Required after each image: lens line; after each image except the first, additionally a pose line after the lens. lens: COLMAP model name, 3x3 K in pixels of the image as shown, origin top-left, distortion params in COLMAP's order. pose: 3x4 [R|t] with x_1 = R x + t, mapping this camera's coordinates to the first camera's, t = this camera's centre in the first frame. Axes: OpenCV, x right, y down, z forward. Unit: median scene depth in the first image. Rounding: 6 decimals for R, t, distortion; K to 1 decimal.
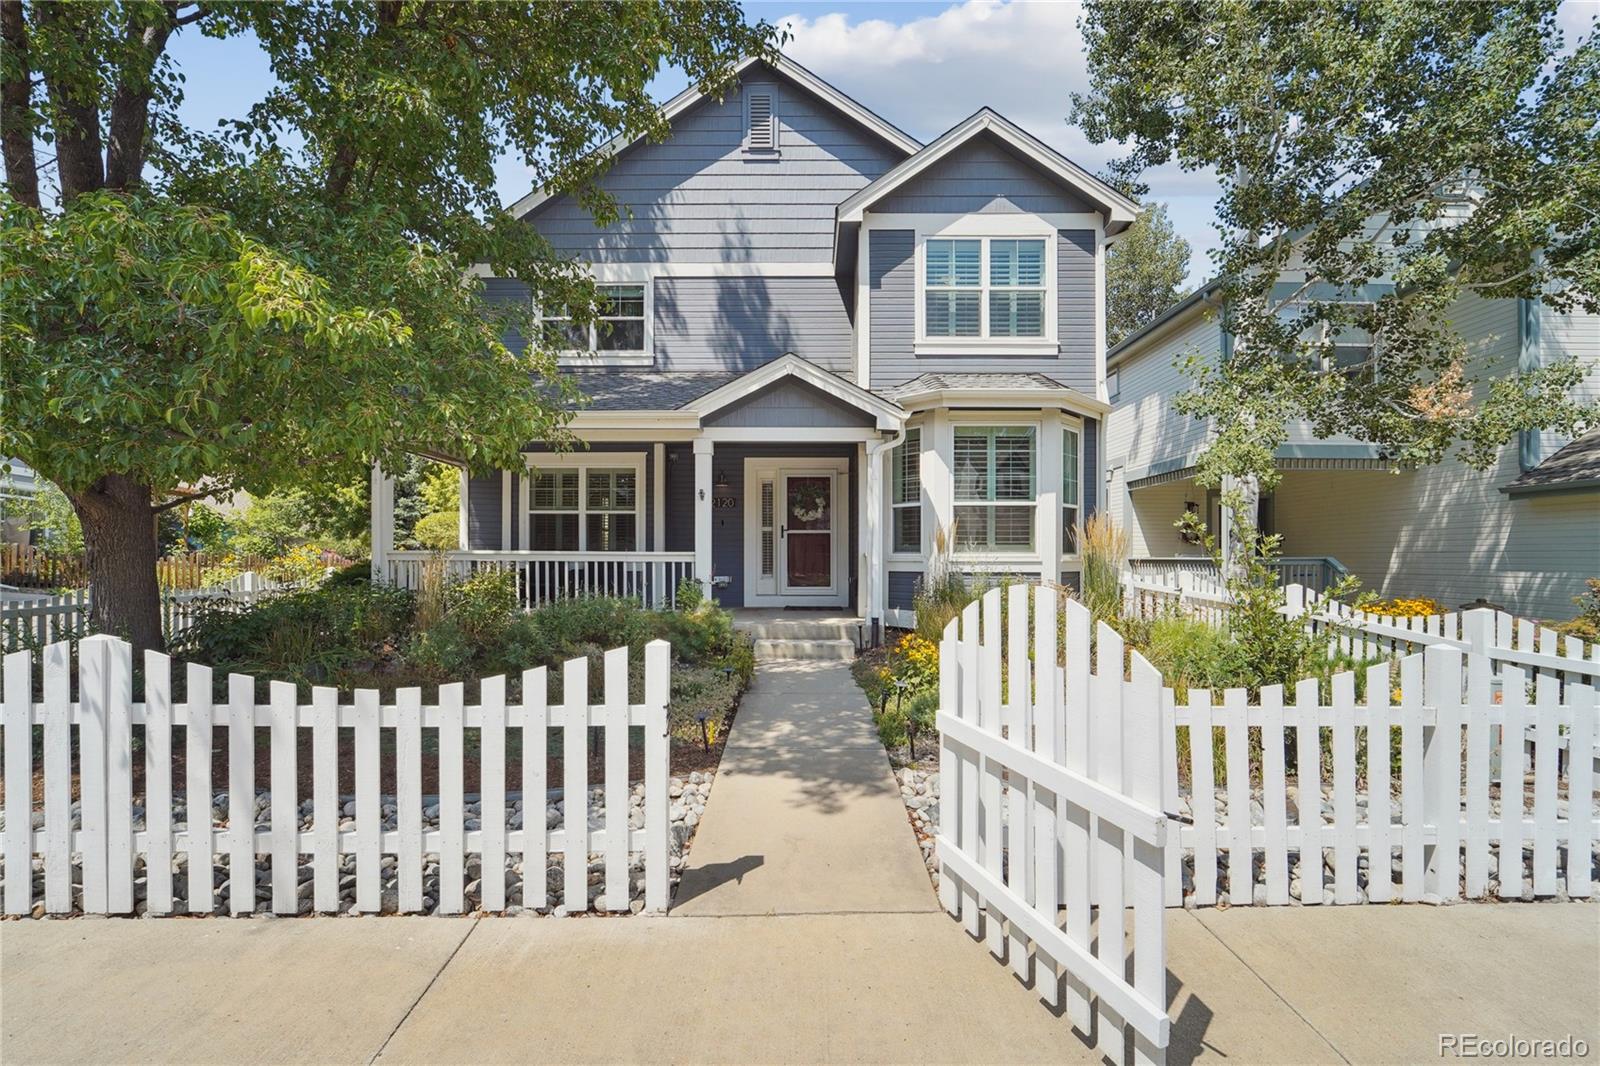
lens RADIAL K [[671.9, 0, 792.9], [0, 671.9, 547.1], [0, 0, 1]] dist [-0.001219, -0.000350]
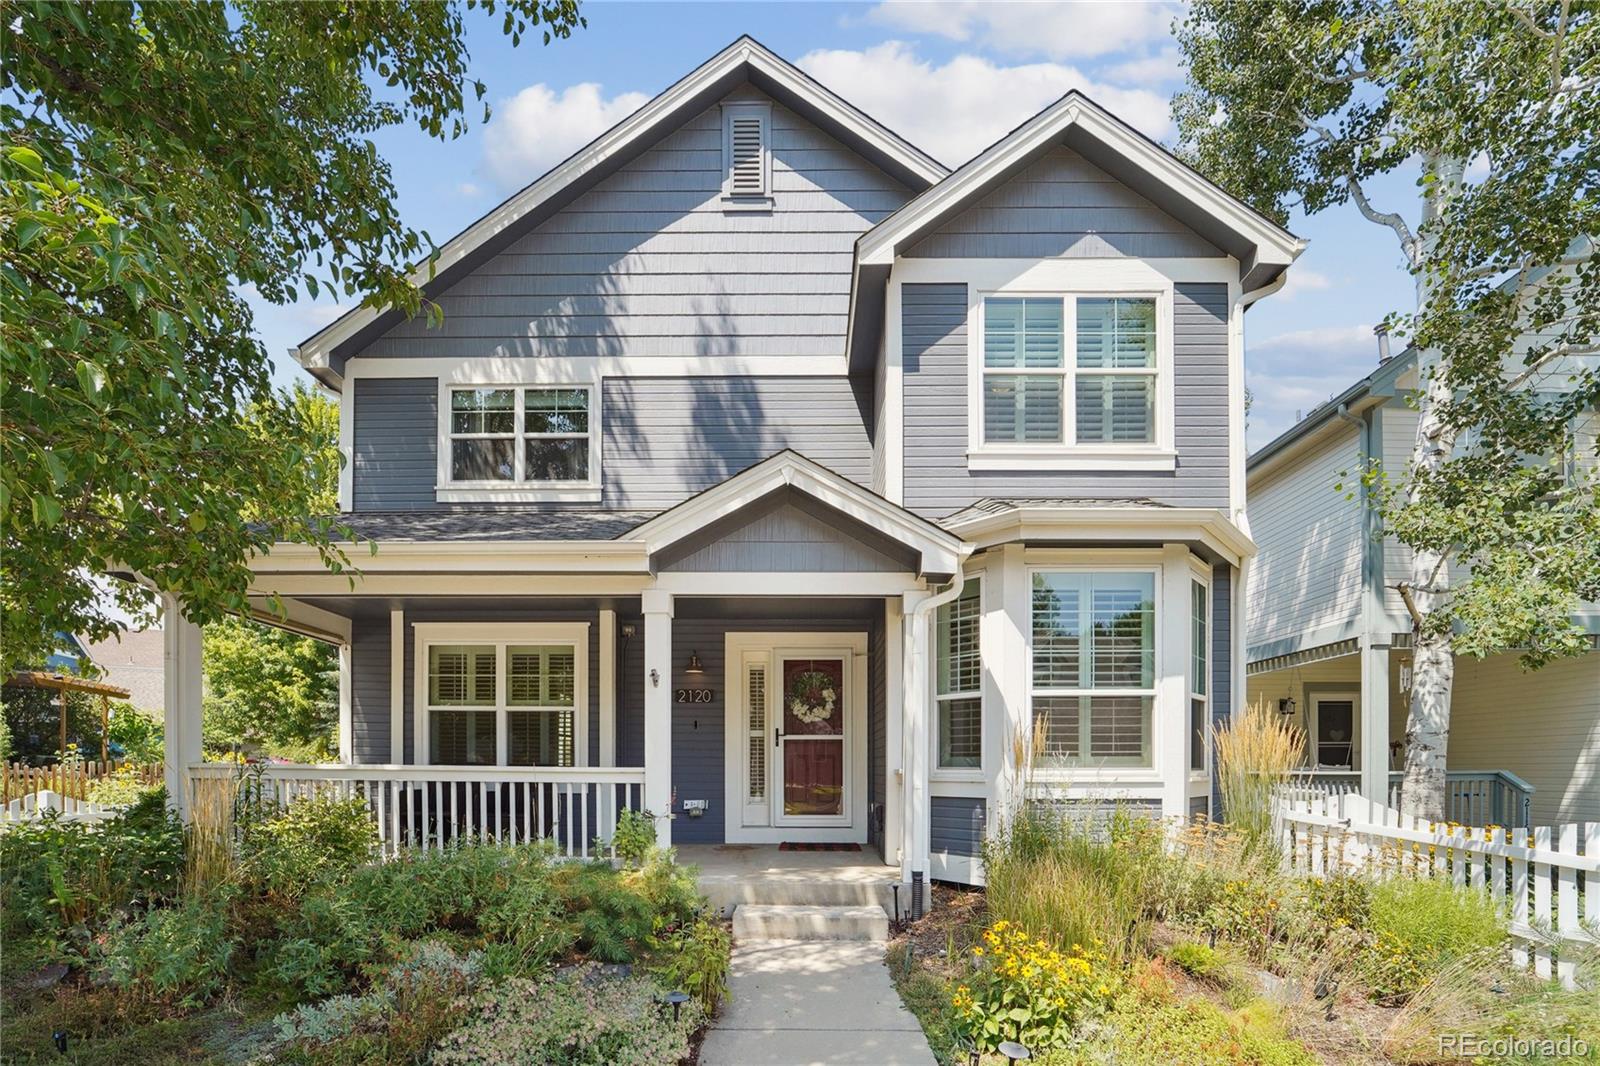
lens RADIAL K [[708.3, 0, 774.1], [0, 708.3, 536.9], [0, 0, 1]] dist [-0.001206, -0.007160]
pose [[0.999778, -0.005107, -0.020441, -0.003920], [-0.001166, 0.955285, -0.295683, -0.004170], [0.021037, 0.295641, 0.955067, 0.293208]]
